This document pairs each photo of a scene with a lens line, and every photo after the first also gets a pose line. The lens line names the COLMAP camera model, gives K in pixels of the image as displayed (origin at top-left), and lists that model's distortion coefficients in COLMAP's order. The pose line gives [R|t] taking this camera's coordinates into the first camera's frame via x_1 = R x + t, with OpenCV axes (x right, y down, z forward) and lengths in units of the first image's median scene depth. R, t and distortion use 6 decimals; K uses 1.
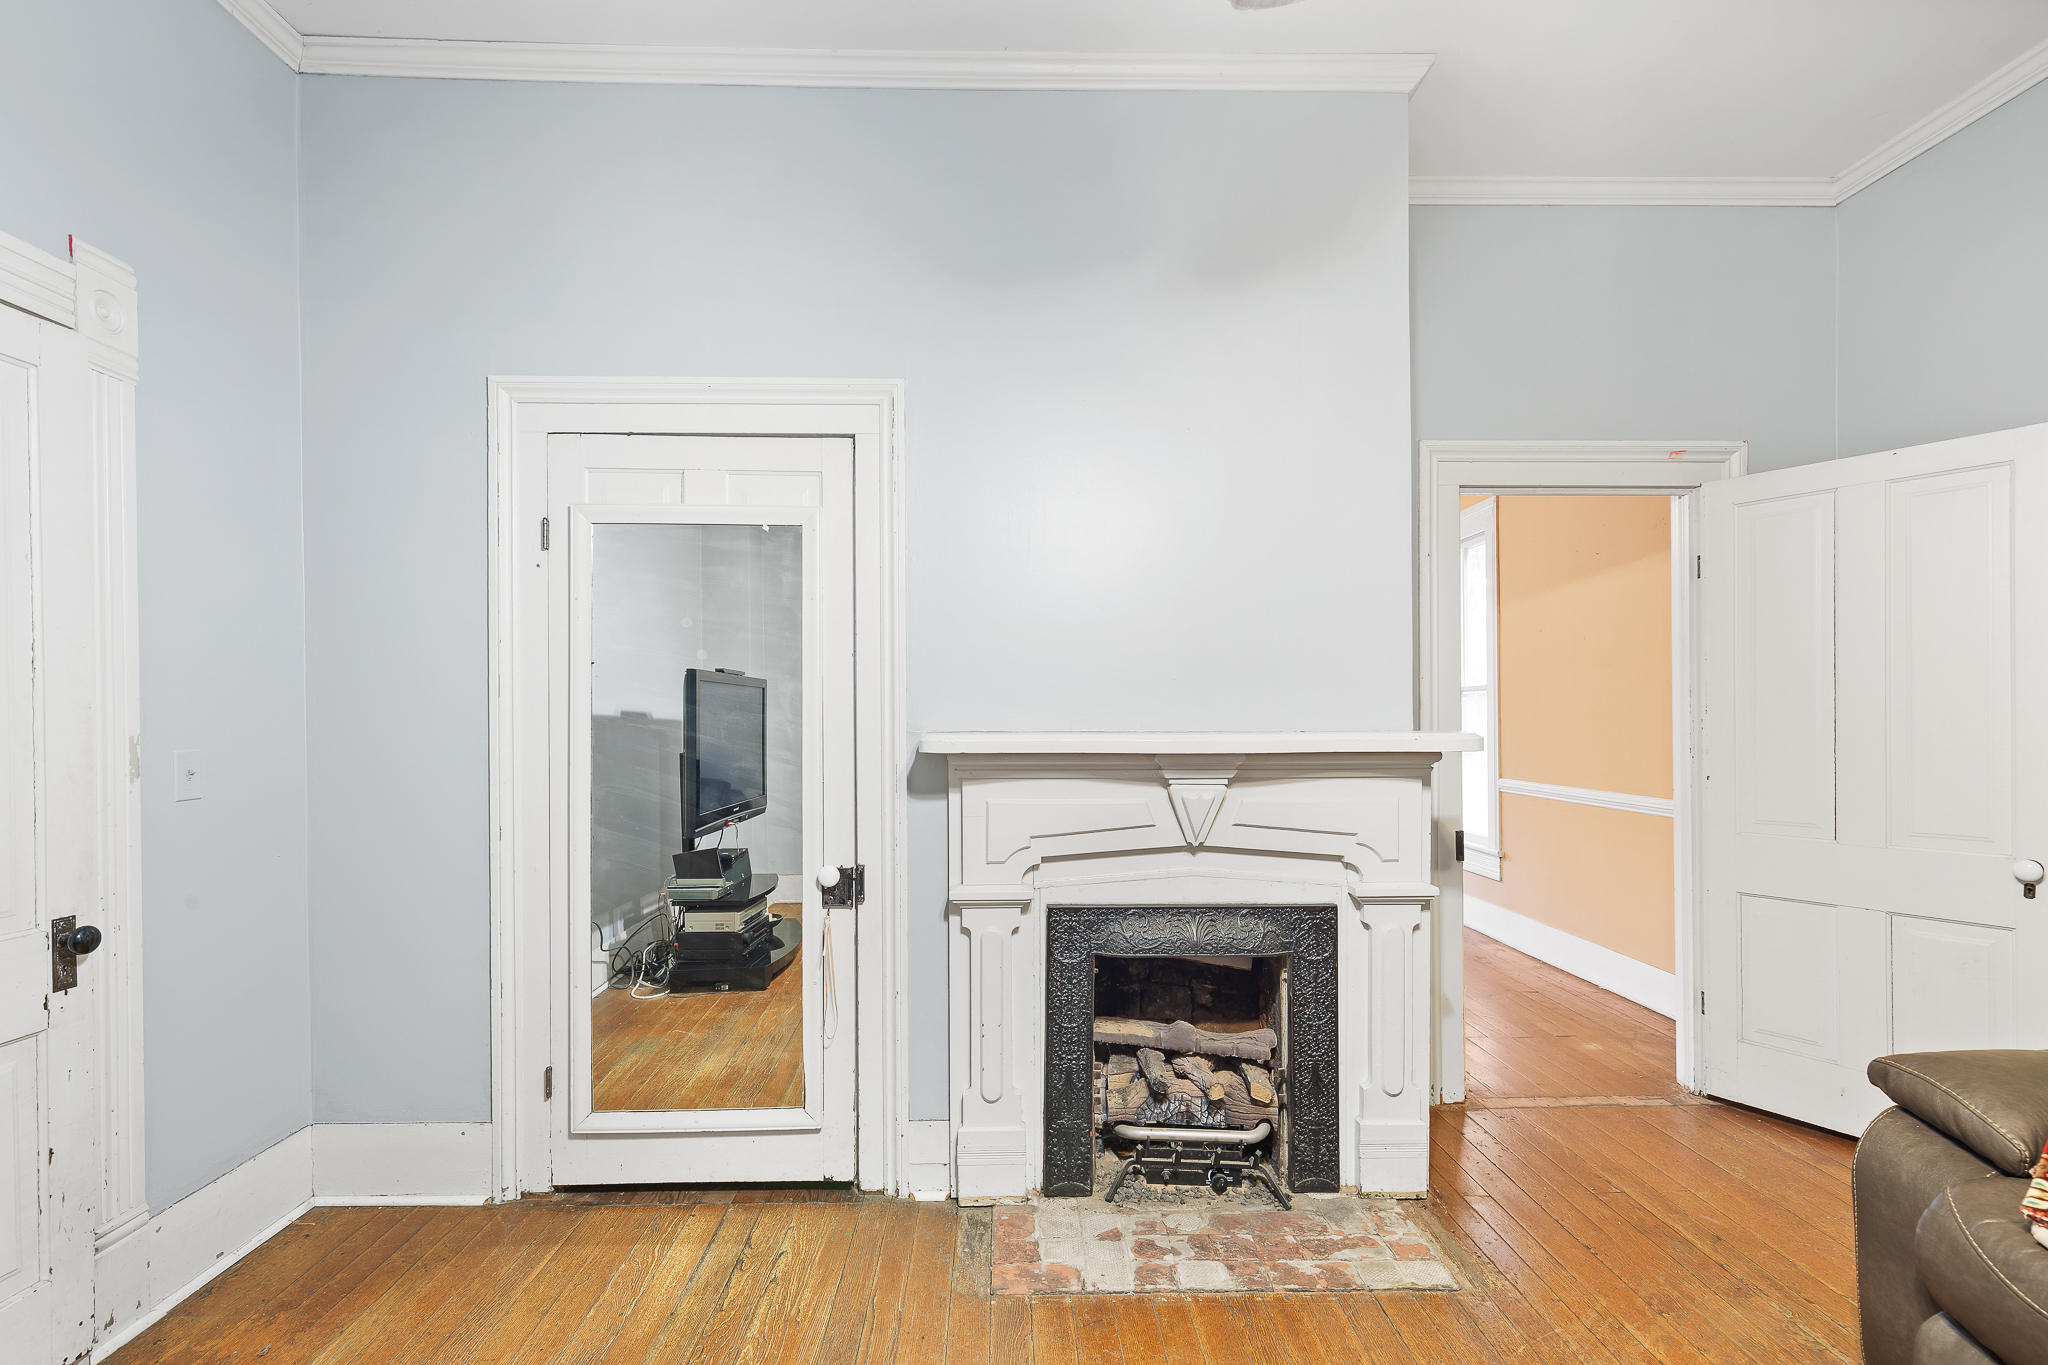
lens RADIAL K [[941.8, 0, 1032.7], [0, 941.8, 710.7], [0, 0, 1]] dist [0.000442, 0.000540]
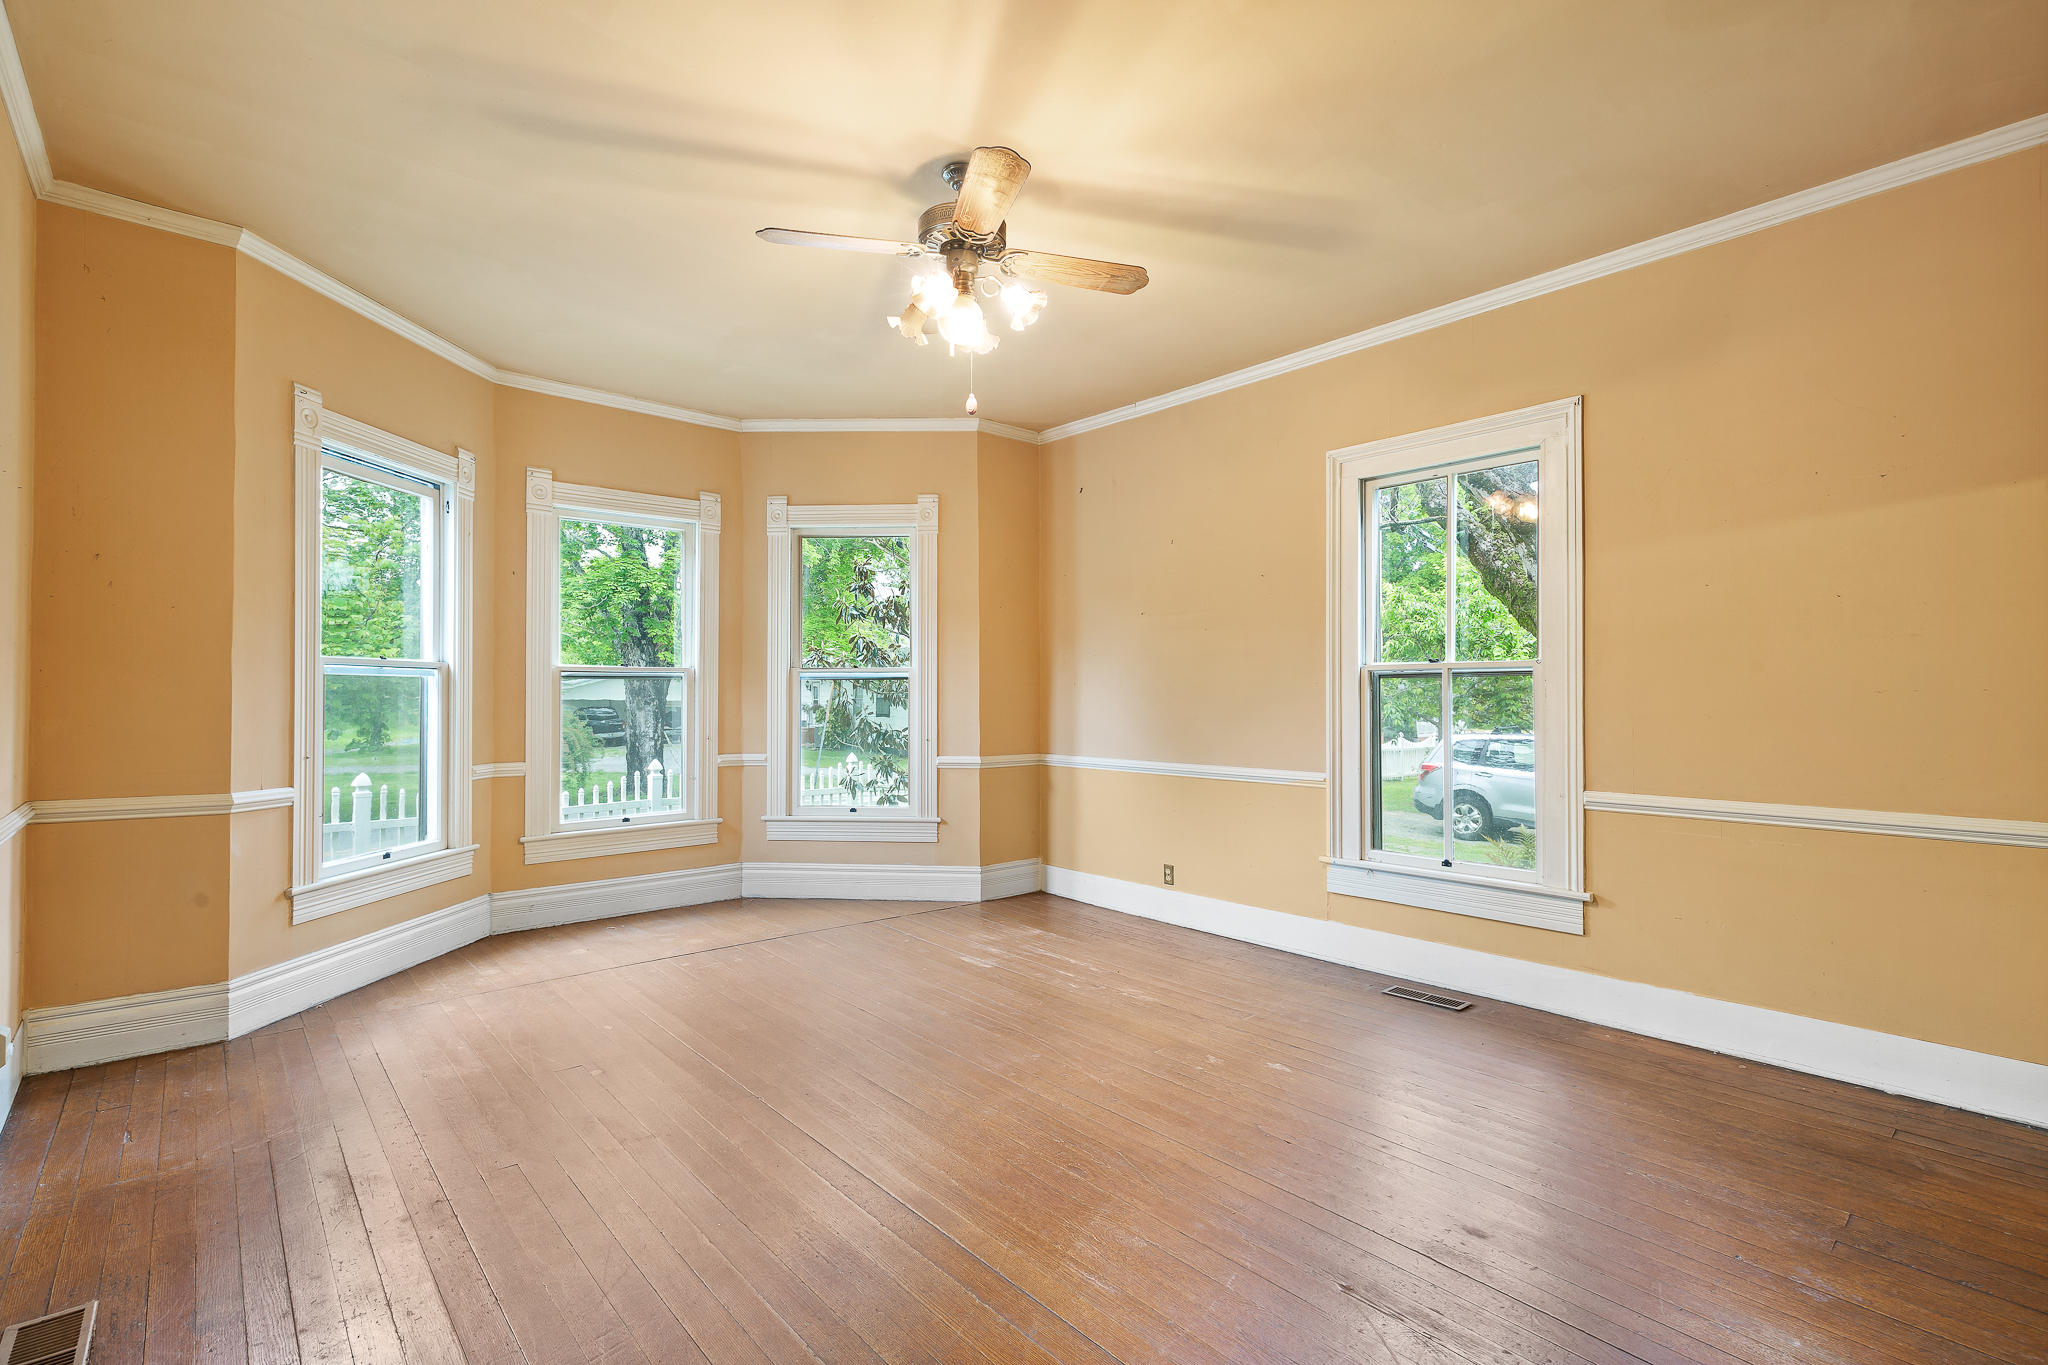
lens RADIAL K [[922.3, 0, 1010.1], [0, 922.3, 686.3], [0, 0, 1]] dist [0.001716, -0.000008]
pose [[0.772530, 0.005055, 0.634958, -0.284248], [-0.004799, 0.999986, -0.002123, -0.003435], [-0.634960, -0.001407, 0.772543, 0.744913]]
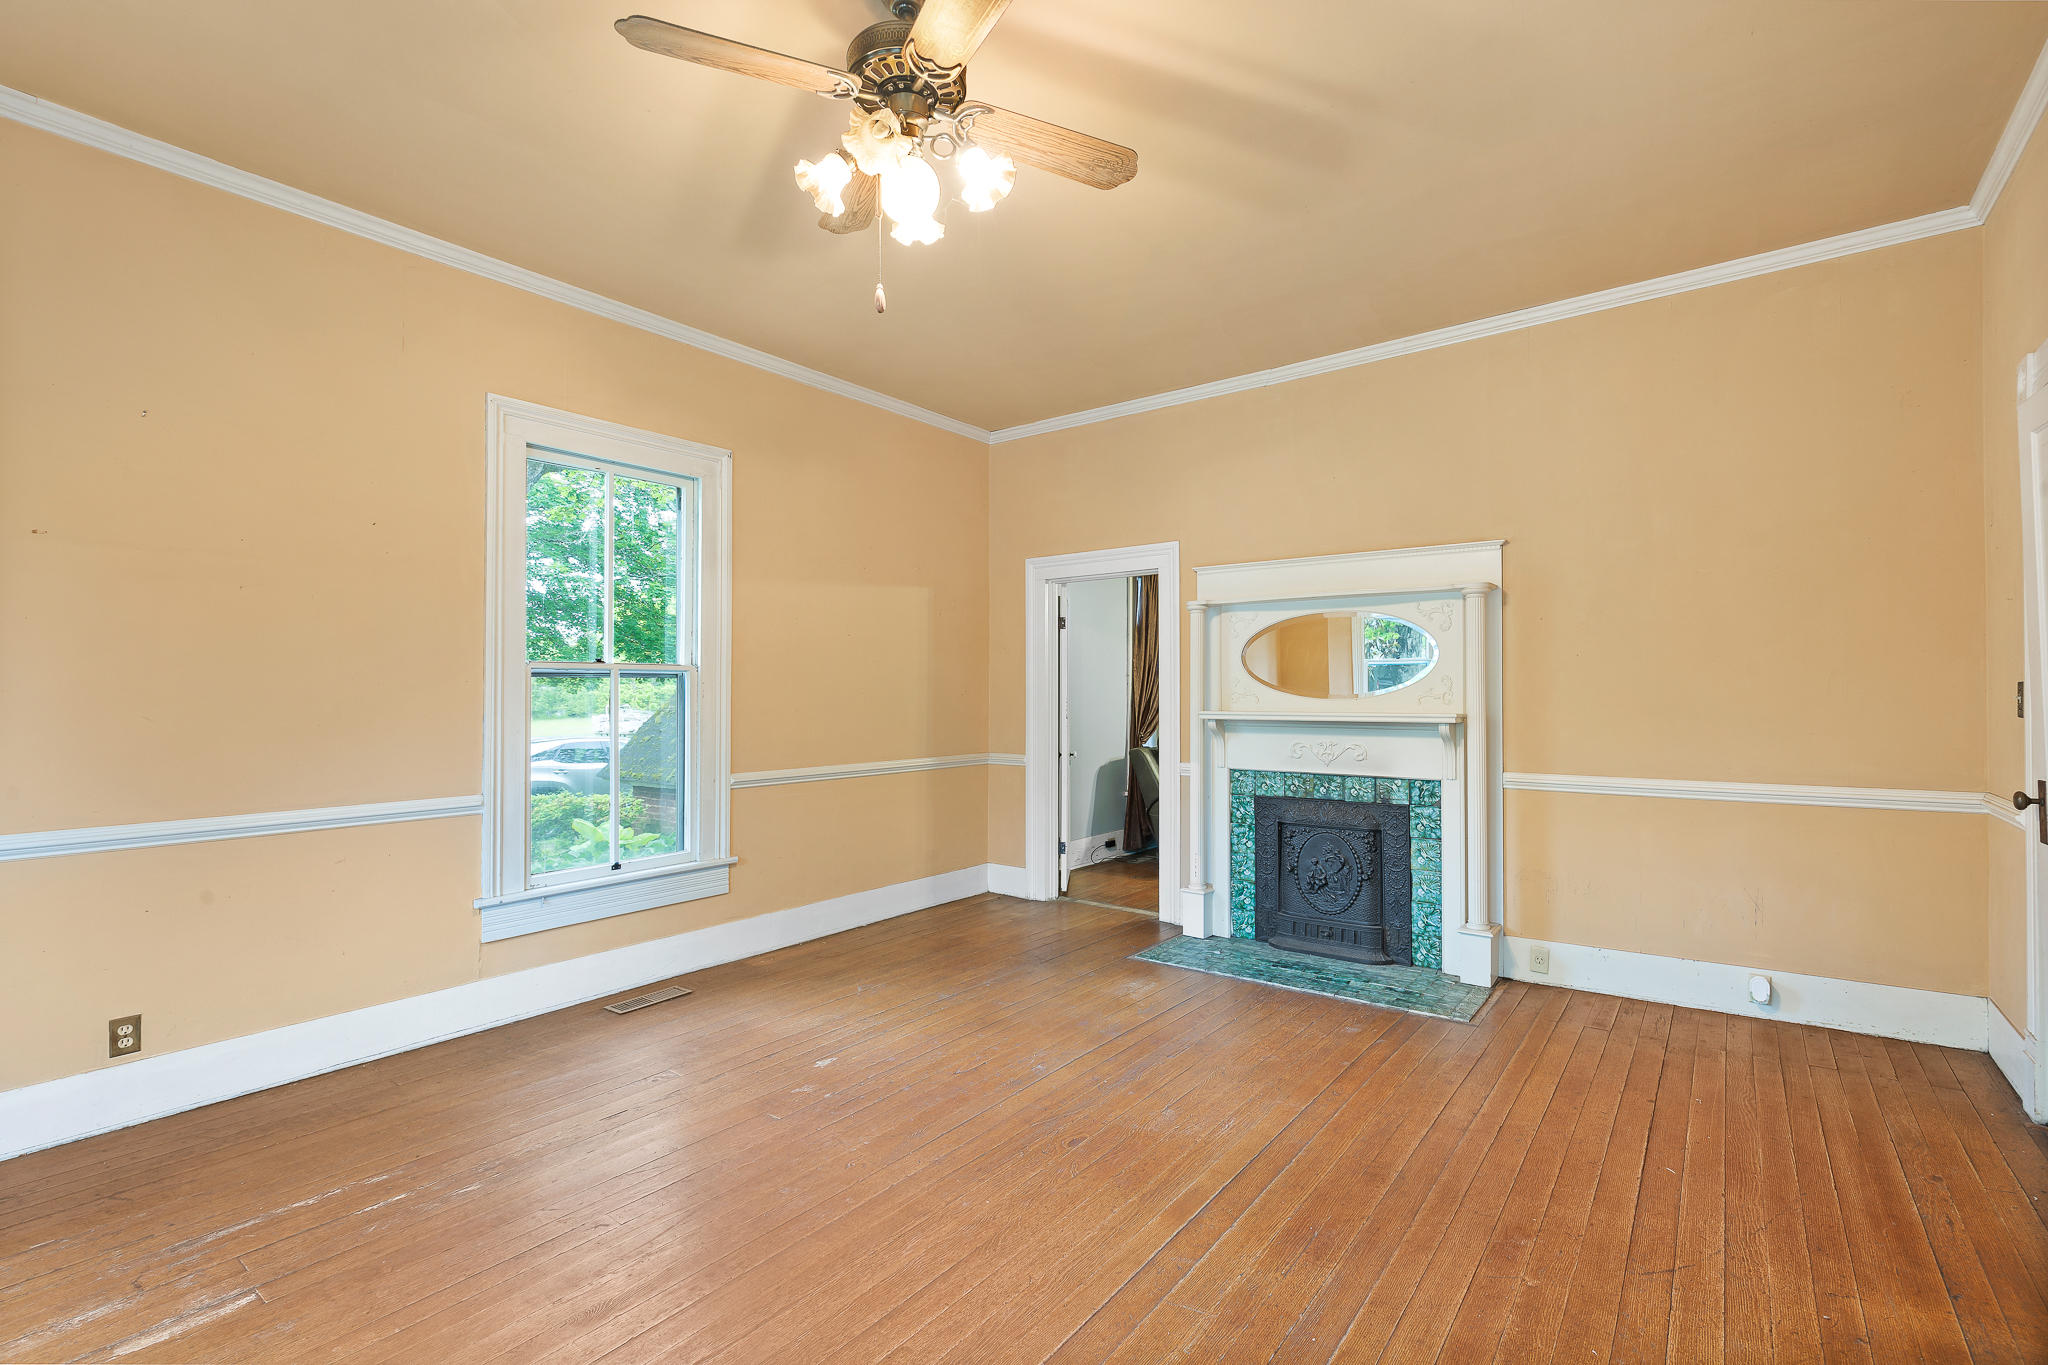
lens RADIAL K [[922.3, 0, 1010.1], [0, 922.3, 686.3], [0, 0, 1]] dist [0.001716, -0.000008]
pose [[-0.771905, 0.010204, 0.635656, -0.248503], [-0.000716, 0.999857, -0.016919, 0.005207], [-0.635738, -0.013515, -0.771787, 1.508671]]
